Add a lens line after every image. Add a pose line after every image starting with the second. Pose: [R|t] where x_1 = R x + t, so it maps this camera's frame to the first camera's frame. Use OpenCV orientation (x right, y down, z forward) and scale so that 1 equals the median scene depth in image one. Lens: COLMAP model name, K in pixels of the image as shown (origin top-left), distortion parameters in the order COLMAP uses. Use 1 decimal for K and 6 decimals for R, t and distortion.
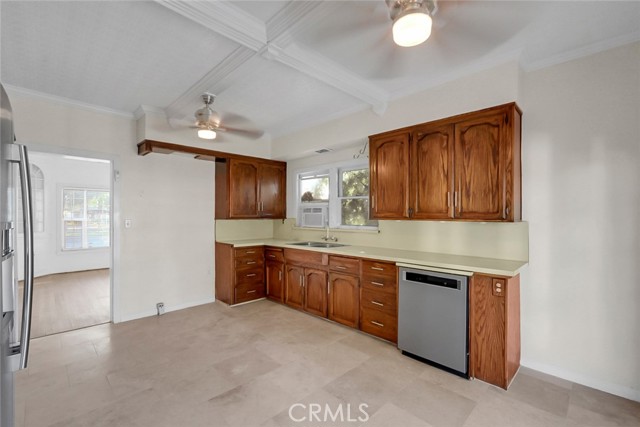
lens RADIAL K [[279.4, 0, 321.1], [0, 279.4, 215.4], [0, 0, 1]] dist [-0.004701, -0.000026]
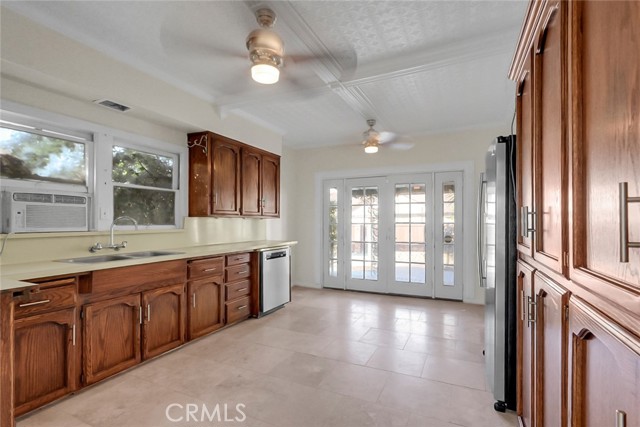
lens RADIAL K [[295.5, 0, 322.5], [0, 295.5, 218.4], [0, 0, 1]] dist [0.001211, 0.000154]
pose [[-0.311217, 0.007256, 0.950311, -0.773333], [-0.002596, 0.999961, -0.008485, 0.024338], [-0.950335, -0.005108, -0.311186, 0.782378]]
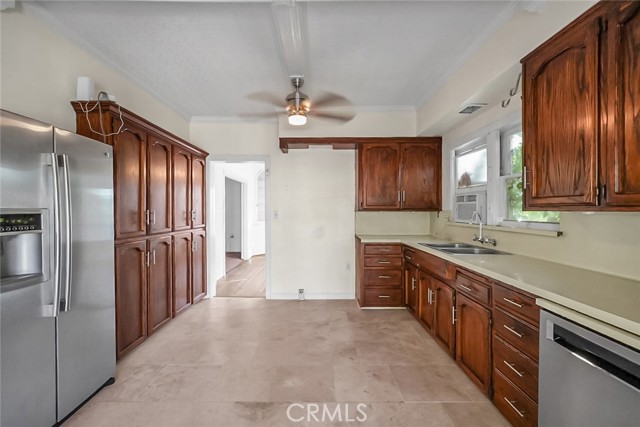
lens RADIAL K [[286.1, 0, 321.8], [0, 286.1, 211.1], [0, 0, 1]] dist [-0.009412, 0.001429]
pose [[0.711204, -0.000104, -0.702986, 0.237663], [0.003890, 0.999985, 0.003787, 0.010353], [0.702975, -0.005428, 0.711194, 0.265289]]
